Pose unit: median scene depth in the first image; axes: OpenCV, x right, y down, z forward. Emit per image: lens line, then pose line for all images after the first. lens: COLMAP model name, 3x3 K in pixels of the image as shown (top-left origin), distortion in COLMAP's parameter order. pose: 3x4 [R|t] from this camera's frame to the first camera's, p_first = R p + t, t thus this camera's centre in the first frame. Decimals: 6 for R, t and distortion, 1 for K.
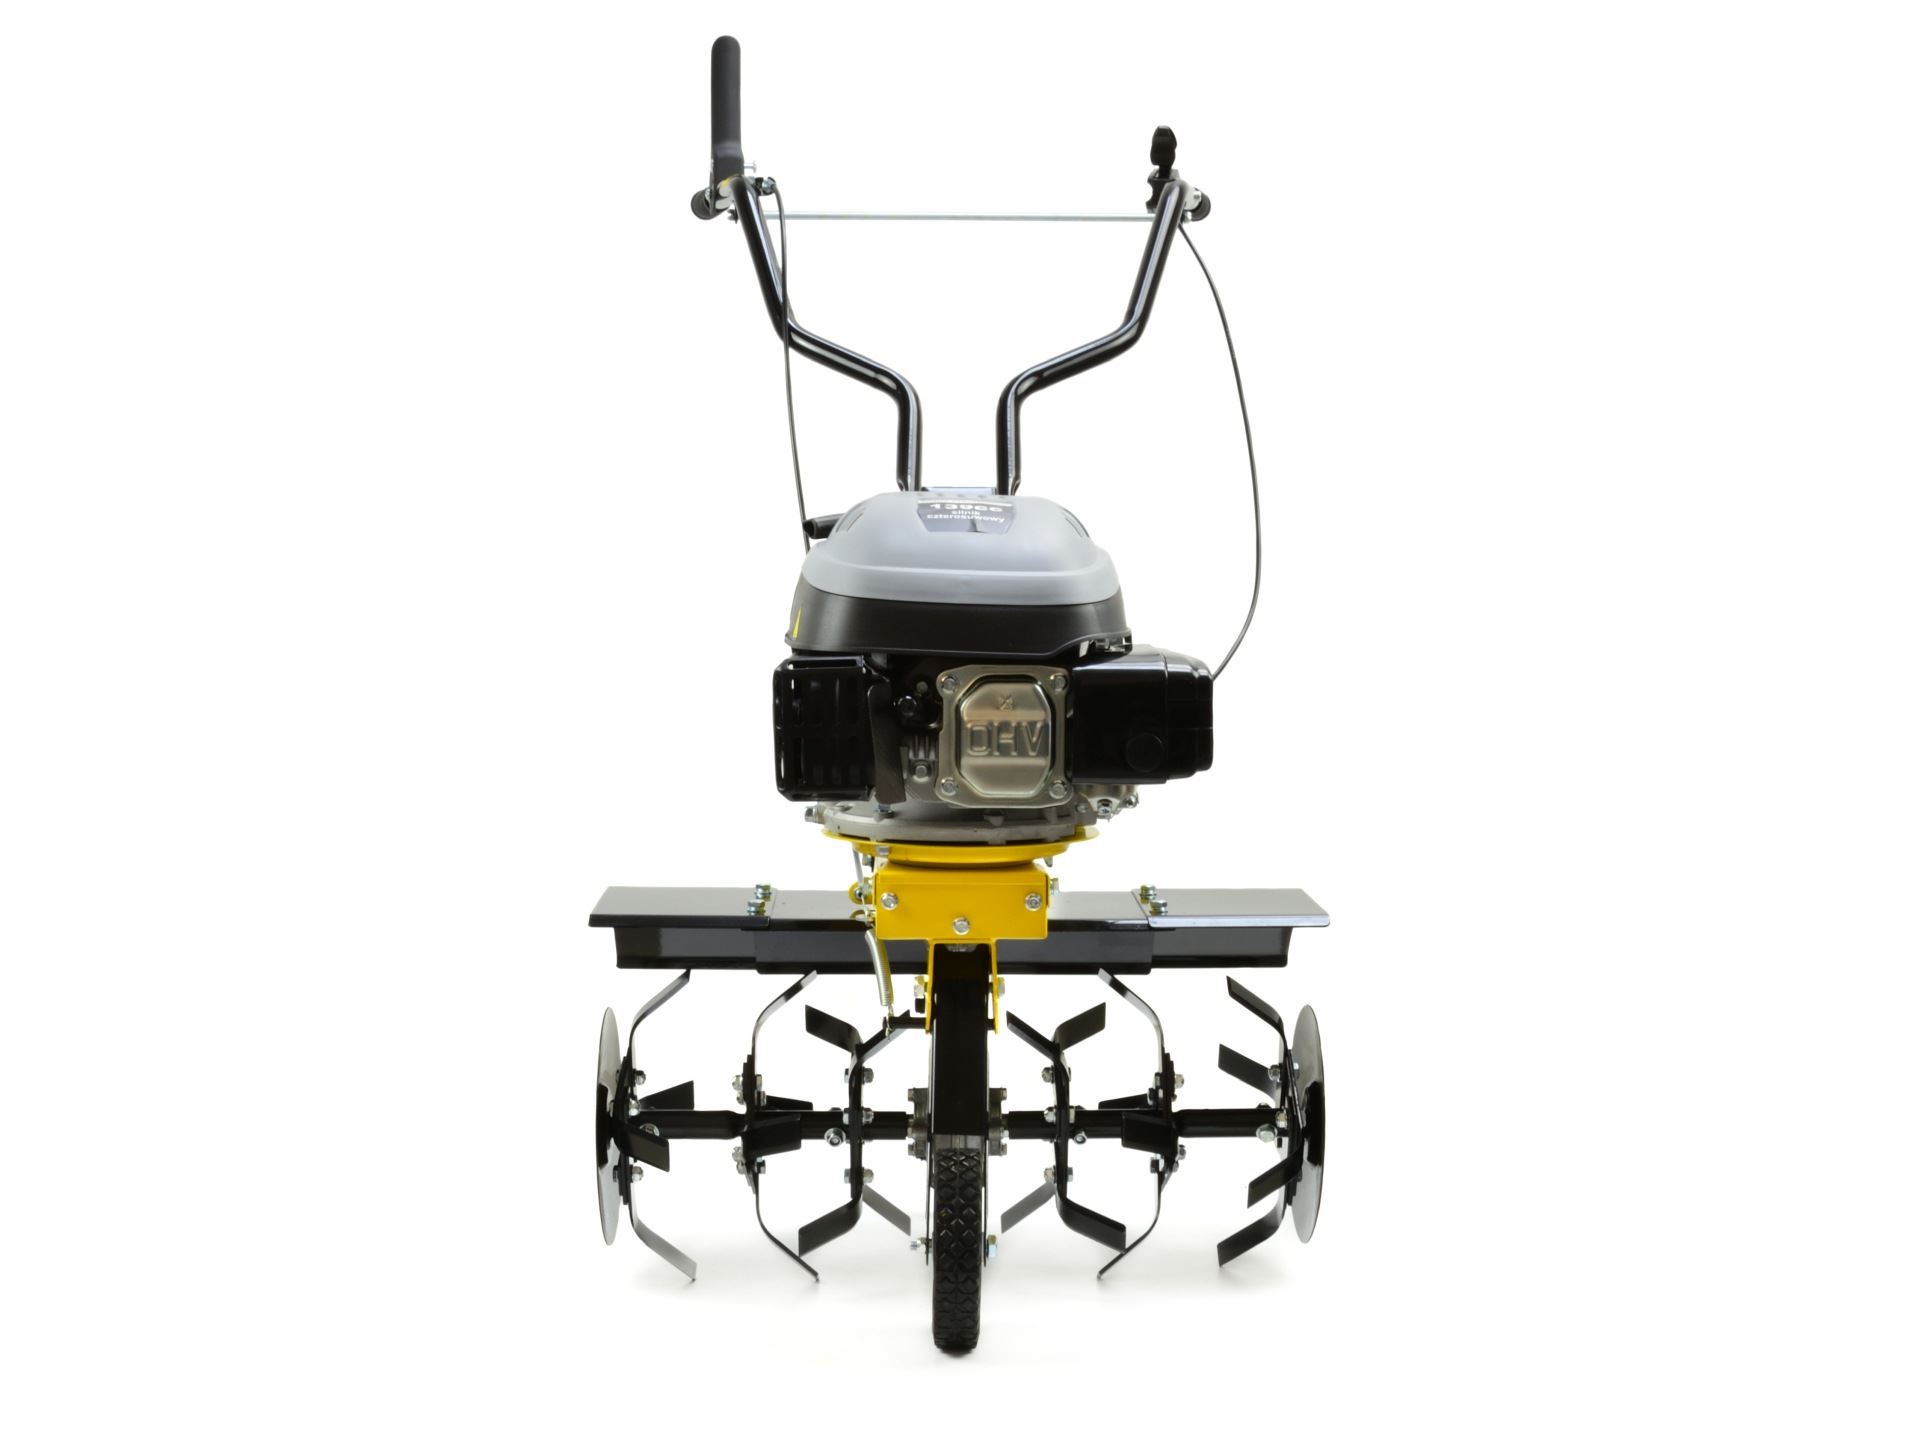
lens RADIAL K [[2336.6, 0, 960.0], [0, 2336.6, 720.0], [0, 0, 1]] dist [0.017085, 0.004184]
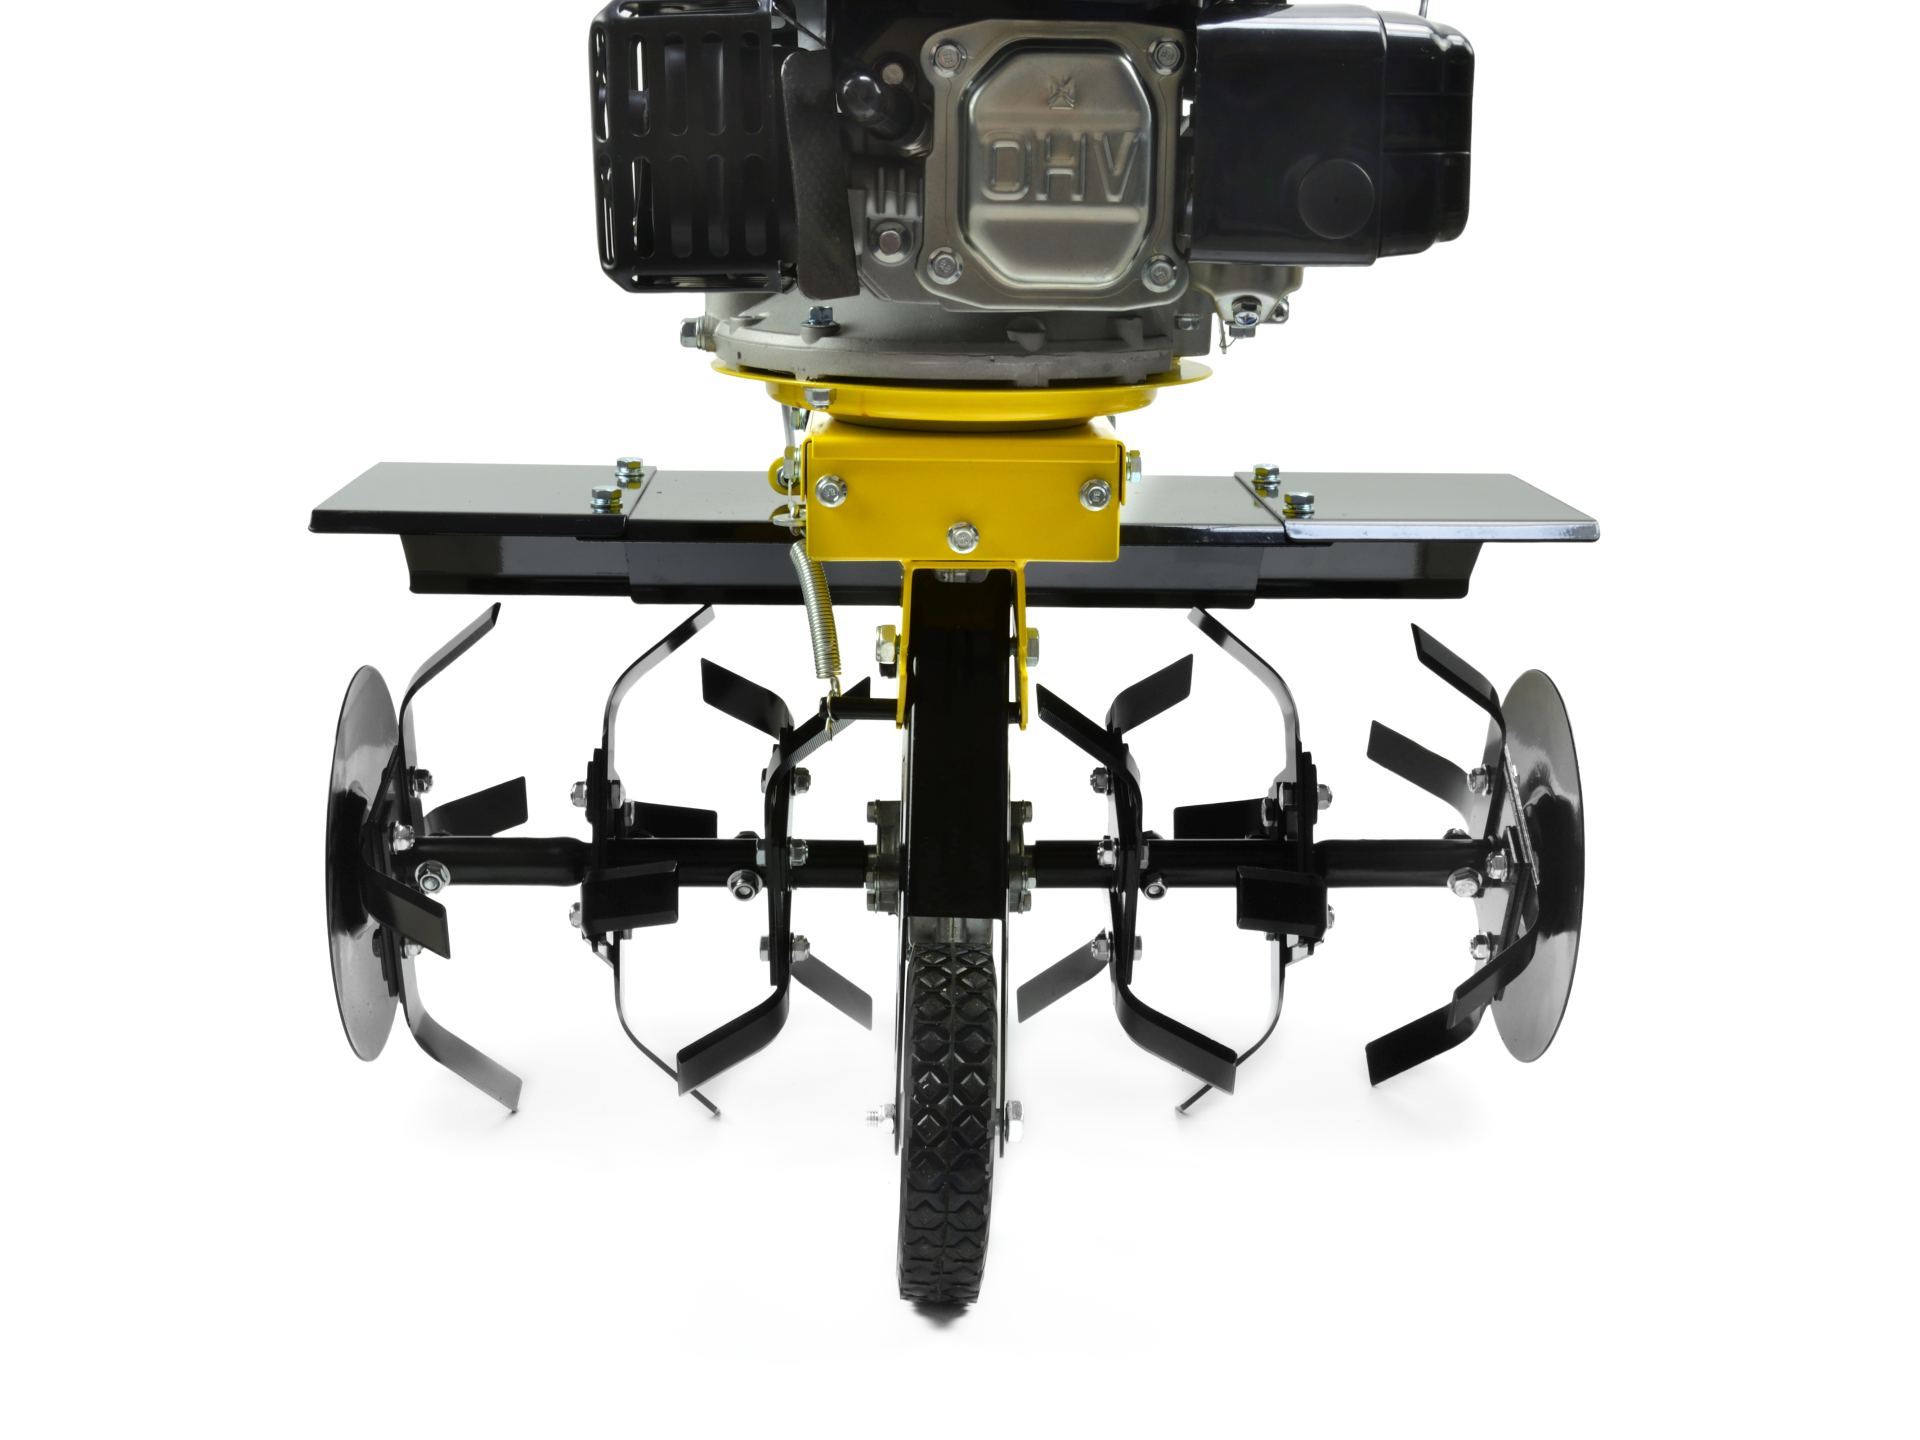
lens RADIAL K [[2545.7, 0, 729.3], [0, 2545.7, 717.5], [0, 0, 1]] dist [-0.152458, -0.016829]
pose [[0.996426, 0.012153, -0.083588, -0.003601], [0.002117, 0.985692, 0.168542, 0.028037], [0.084441, -0.168117, 0.982144, 0.384137]]
